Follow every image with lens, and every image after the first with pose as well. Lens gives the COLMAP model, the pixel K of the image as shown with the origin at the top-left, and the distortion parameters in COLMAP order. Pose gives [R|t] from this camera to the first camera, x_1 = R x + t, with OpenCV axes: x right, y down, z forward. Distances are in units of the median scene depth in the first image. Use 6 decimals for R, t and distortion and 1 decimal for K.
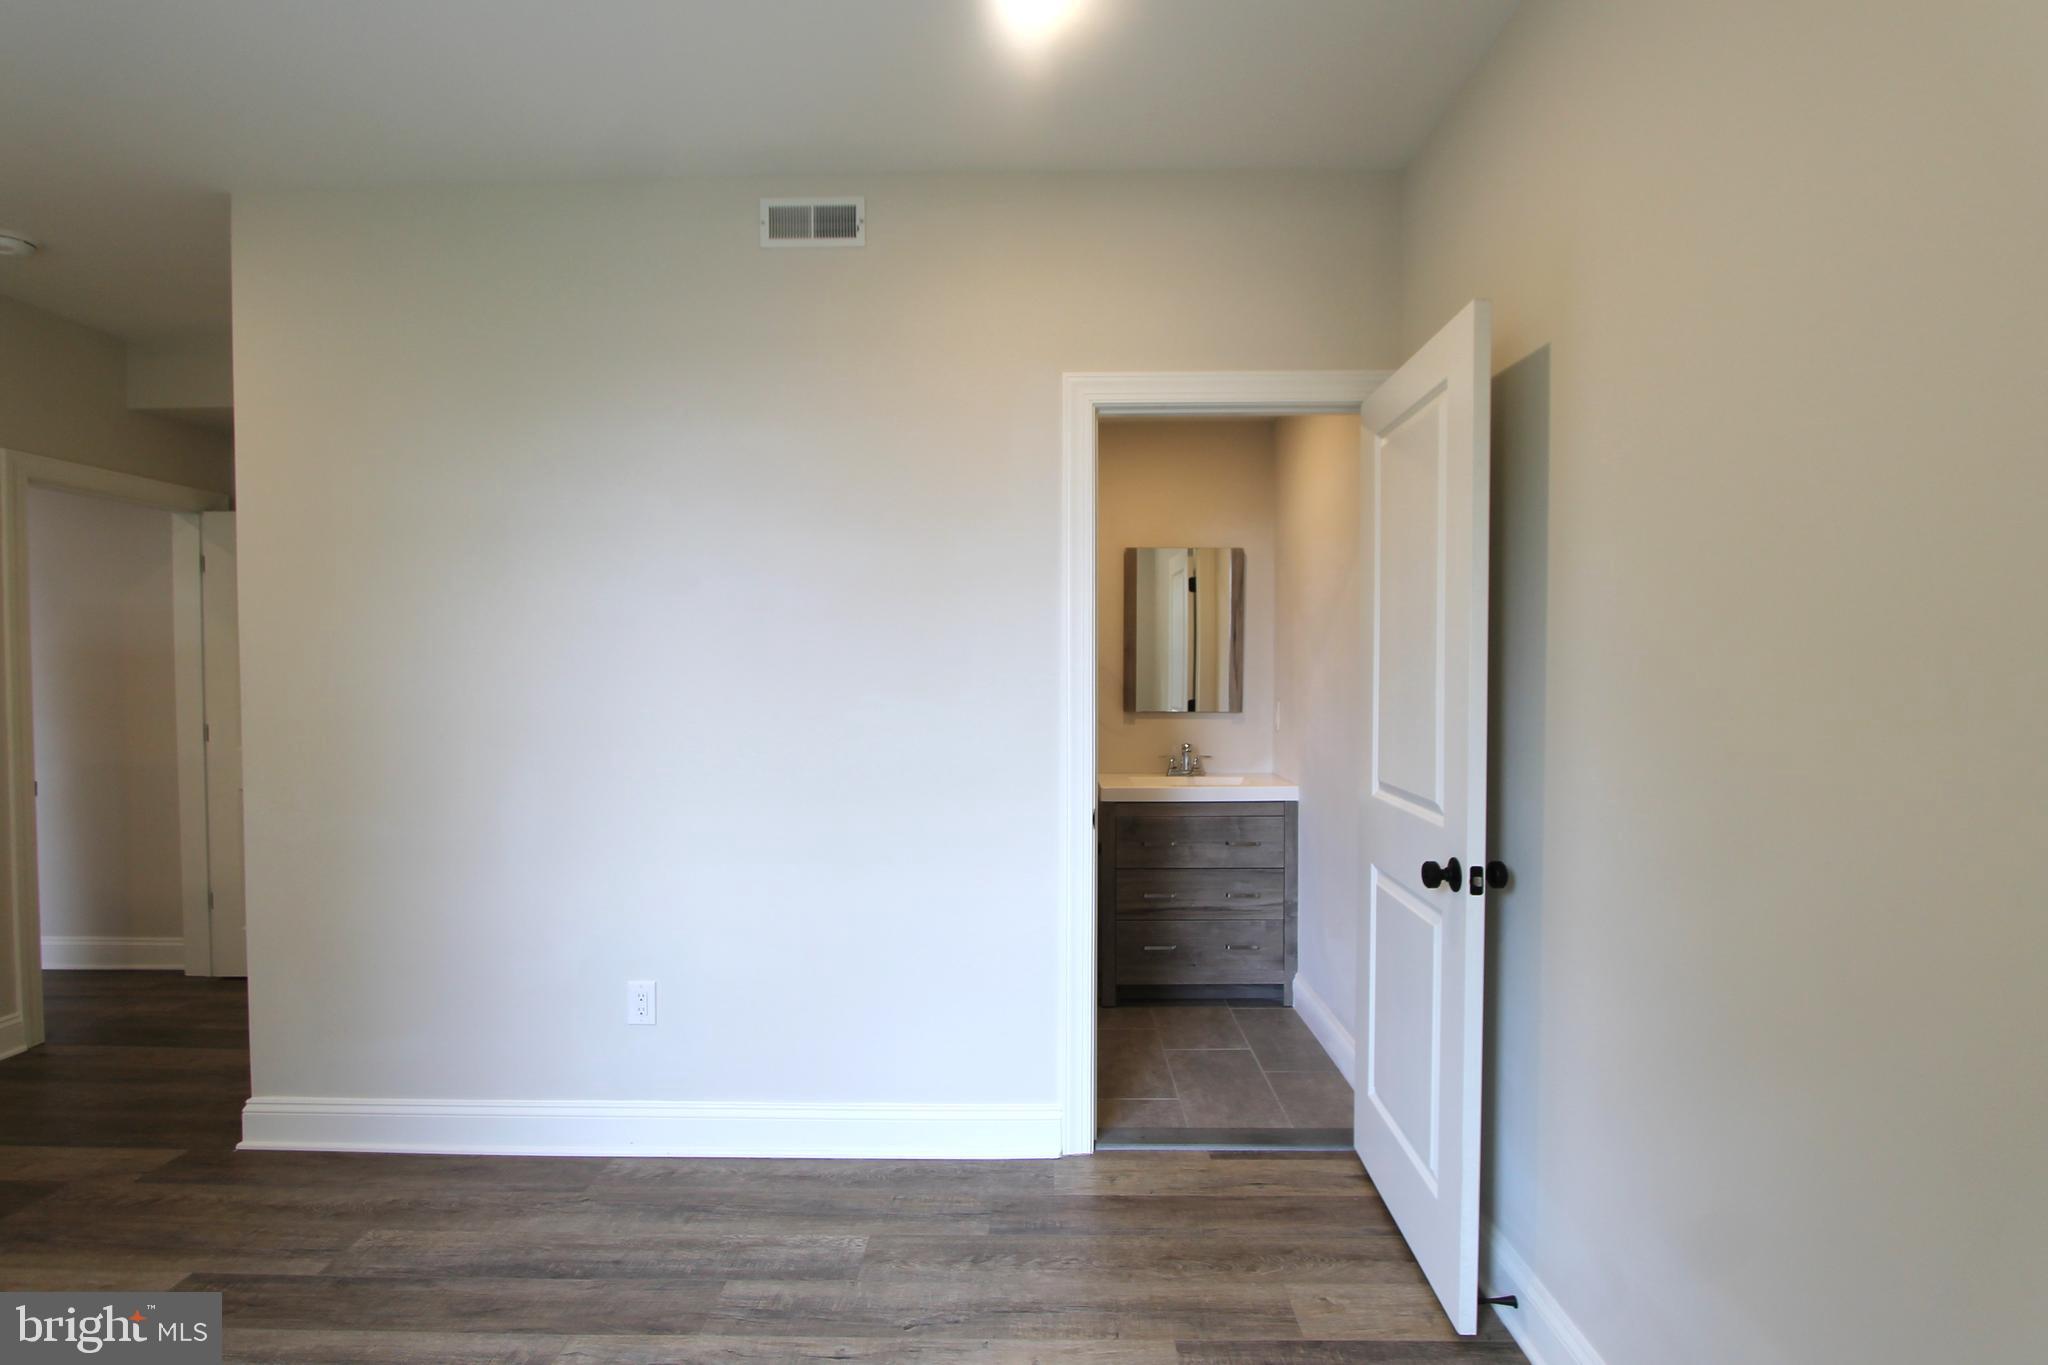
lens RADIAL K [[974.0, 0, 1033.7], [0, 974.0, 687.4], [0, 0, 1]] dist [-0.012470, 0.000085]
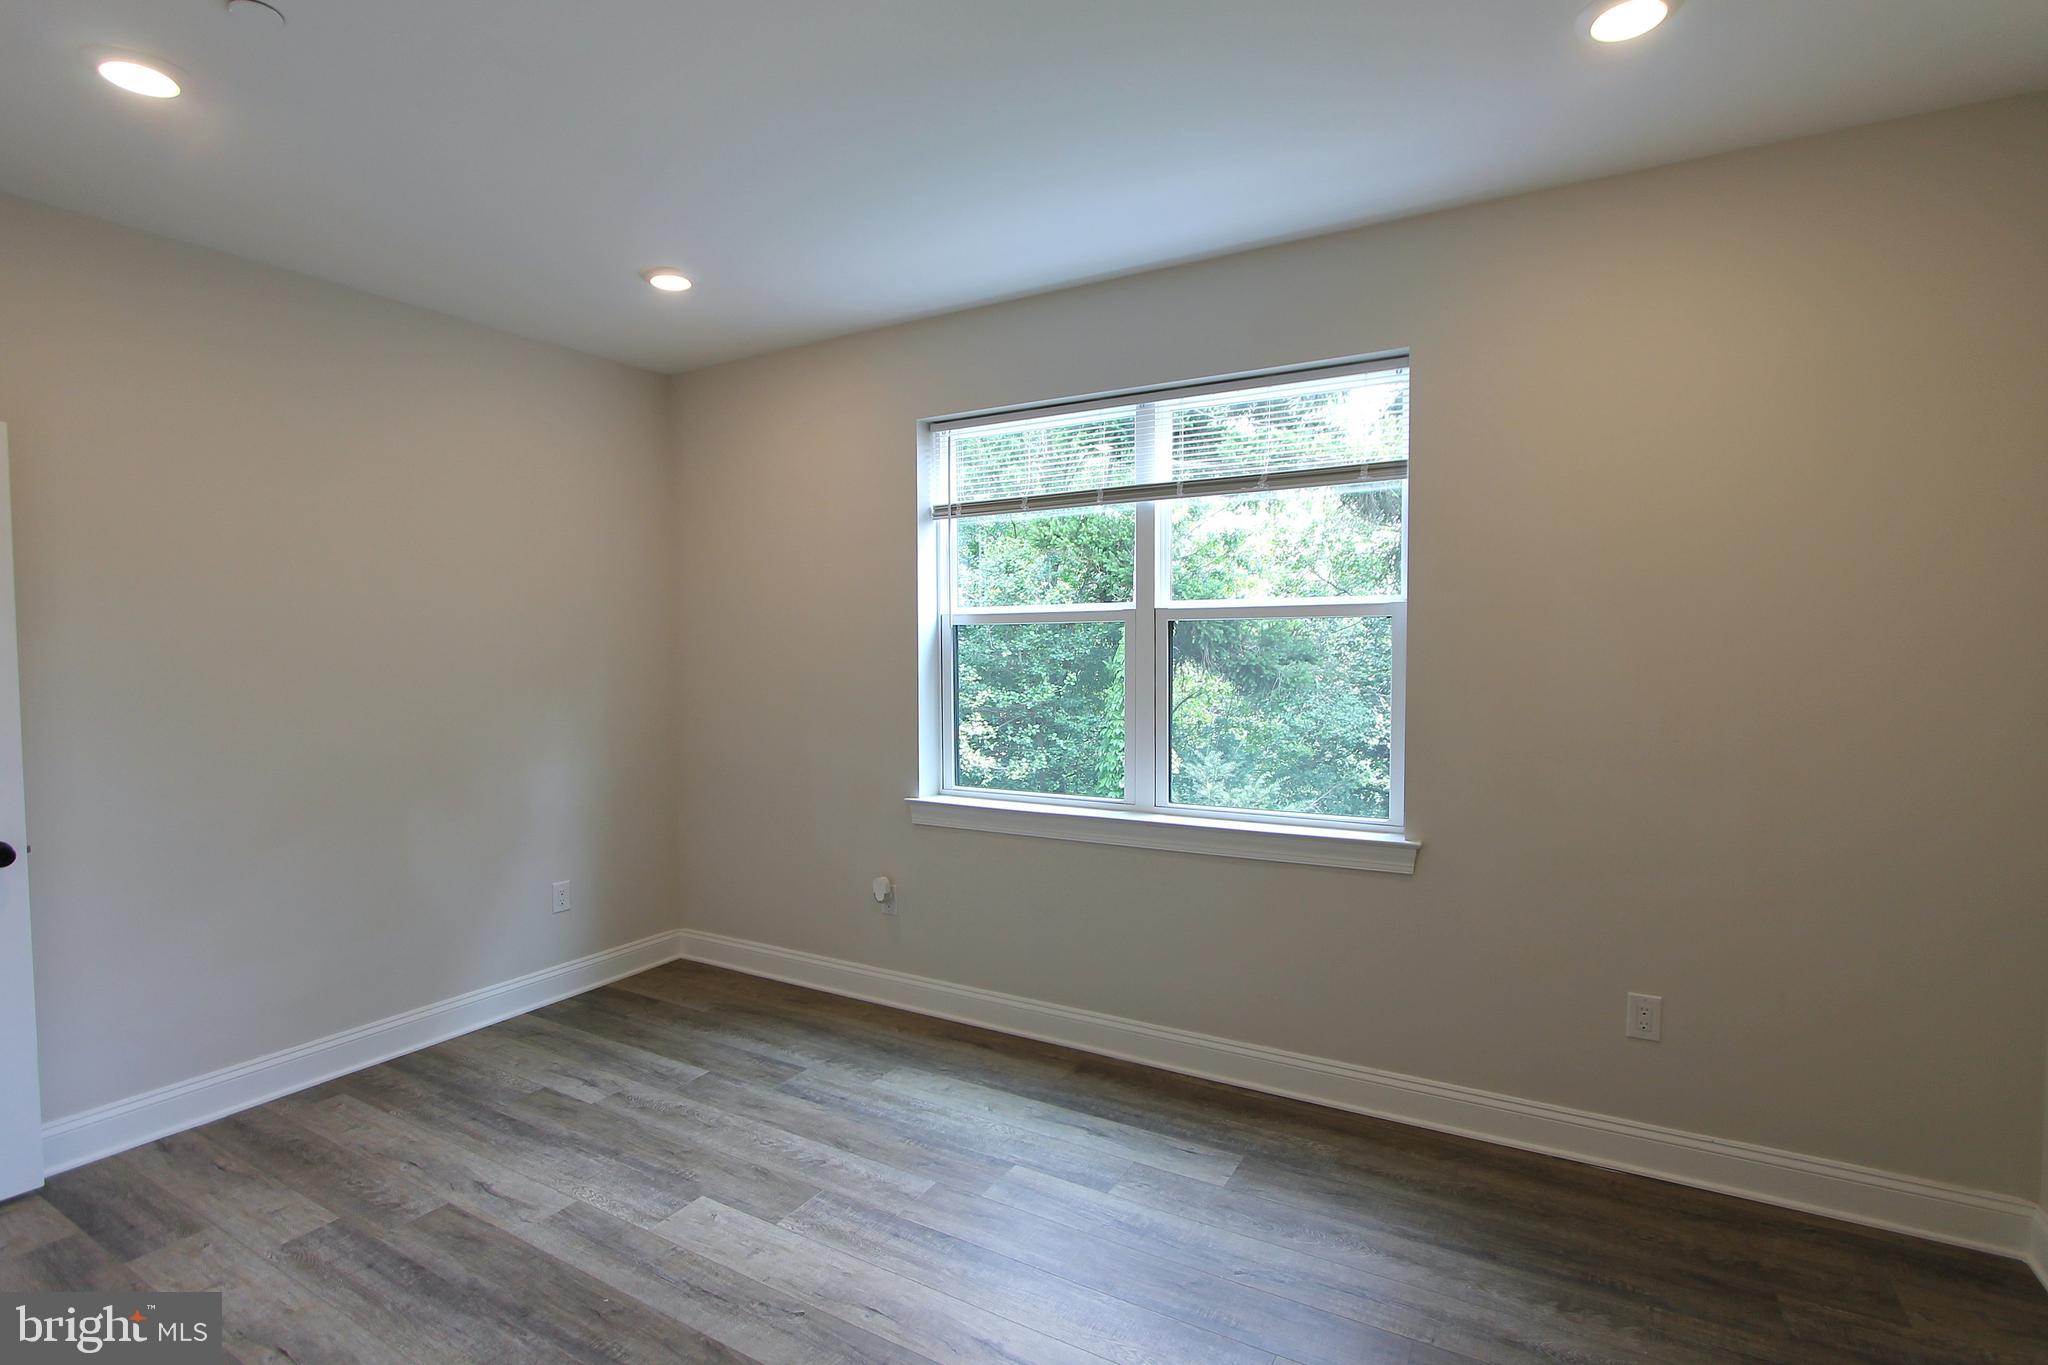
lens RADIAL K [[966.7, 0, 1031.6], [0, 966.7, 697.5], [0, 0, 1]] dist [-0.018726, 0.001264]
pose [[-0.877372, -0.016973, 0.479511, -1.127682], [0.016357, 0.997735, 0.065244, -0.059720], [-0.479532, 0.065087, -0.875107, 1.179743]]
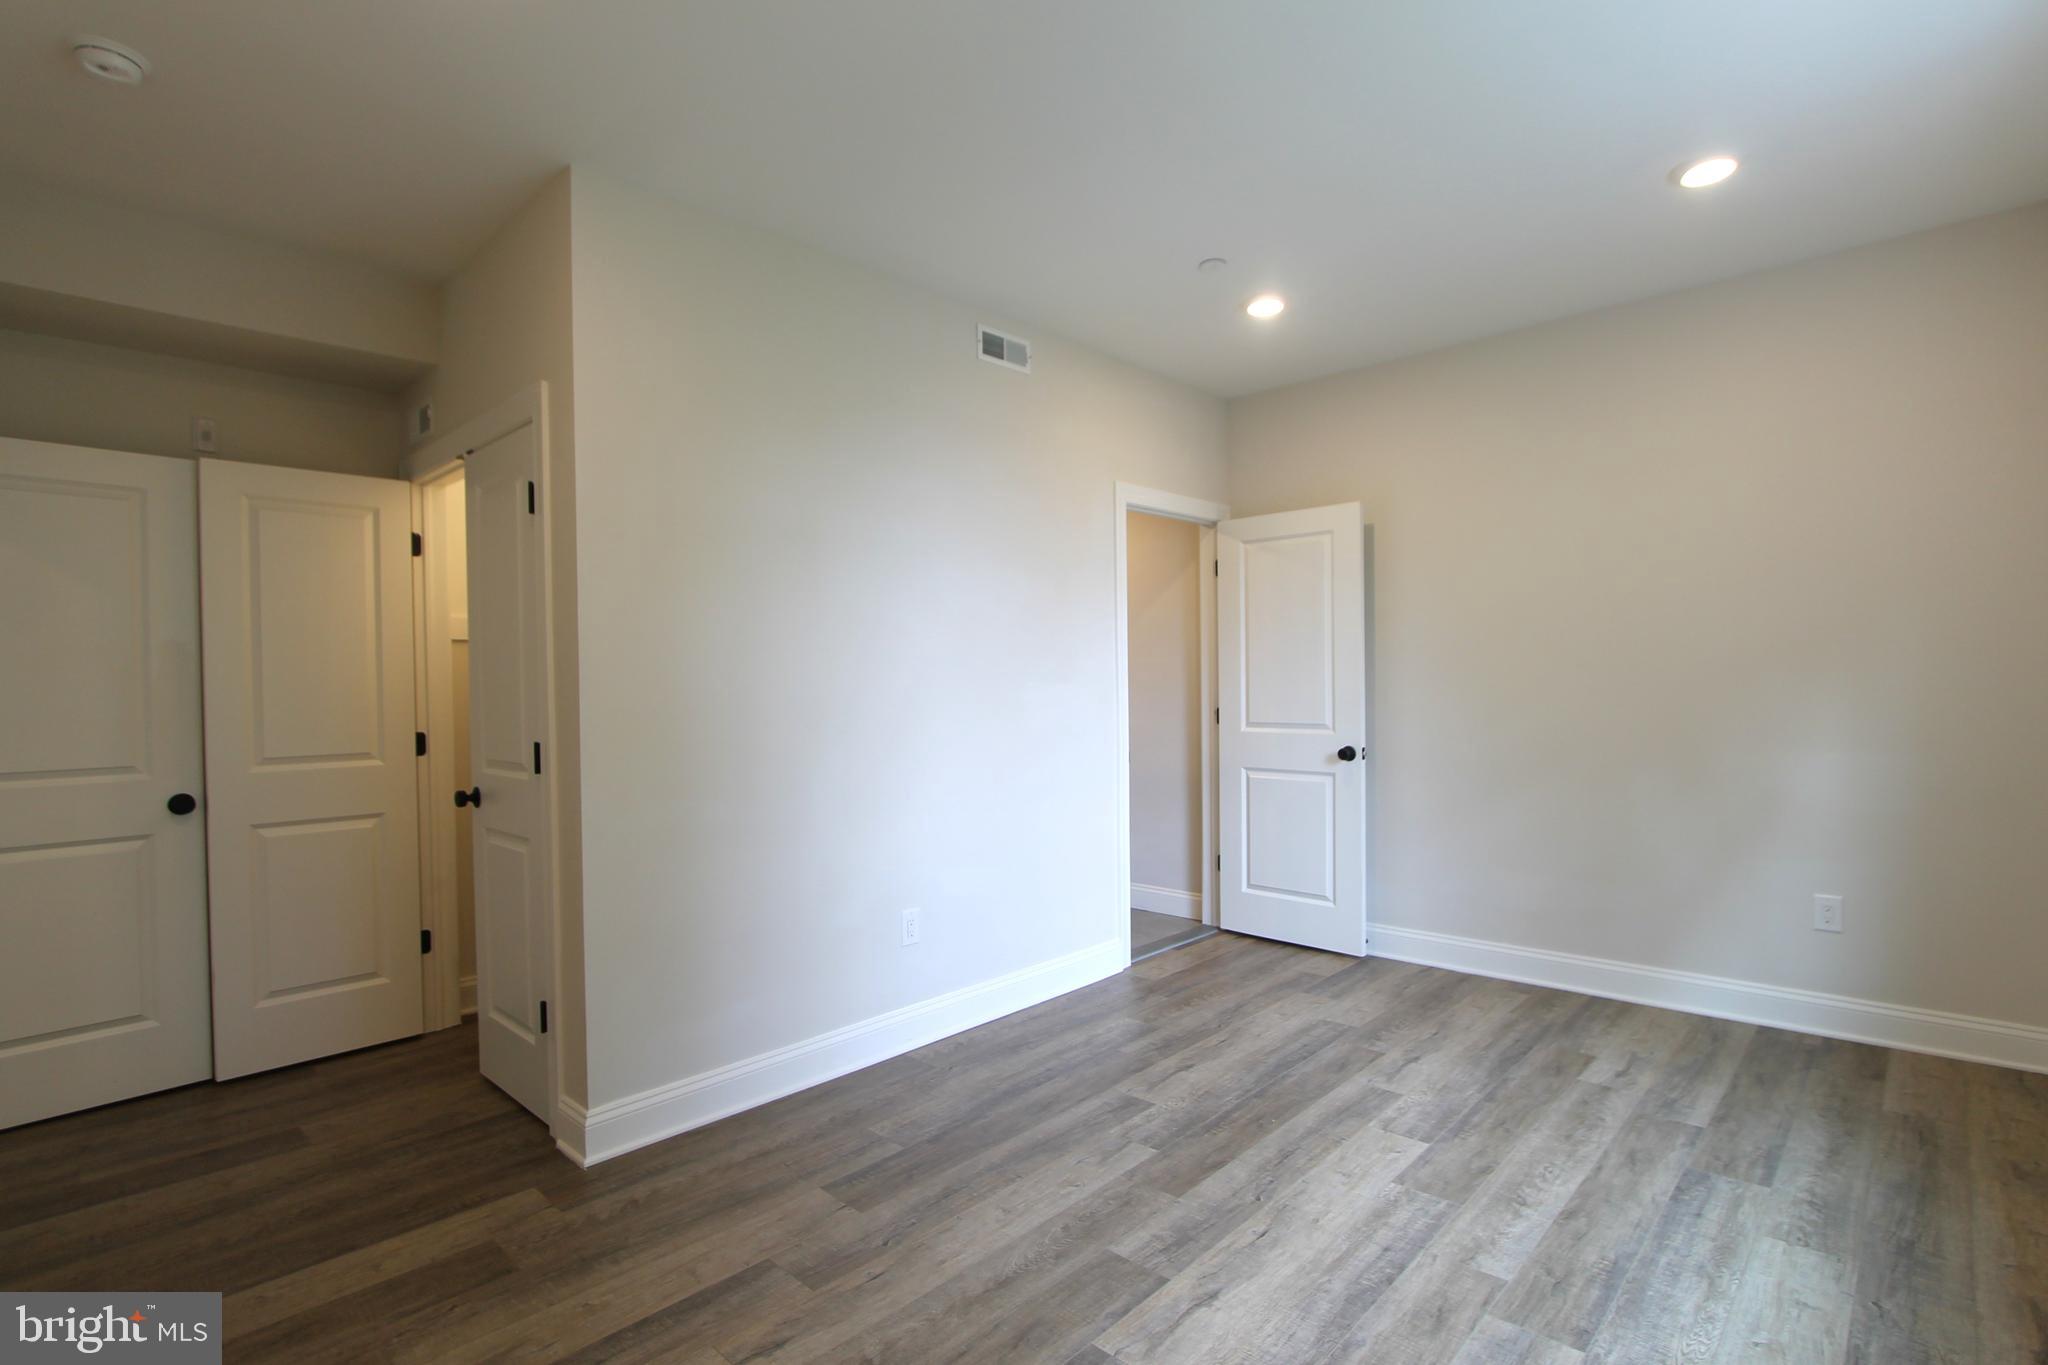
lens RADIAL K [[977.9, 0, 1031.7], [0, 977.9, 691.5], [0, 0, 1]] dist [-0.016705, 0.002553]
pose [[0.669876, -0.015238, 0.742316, -1.424356], [0.029905, 0.999532, -0.006469, 0.036218], [-0.741870, 0.026533, 0.670018, 0.027499]]
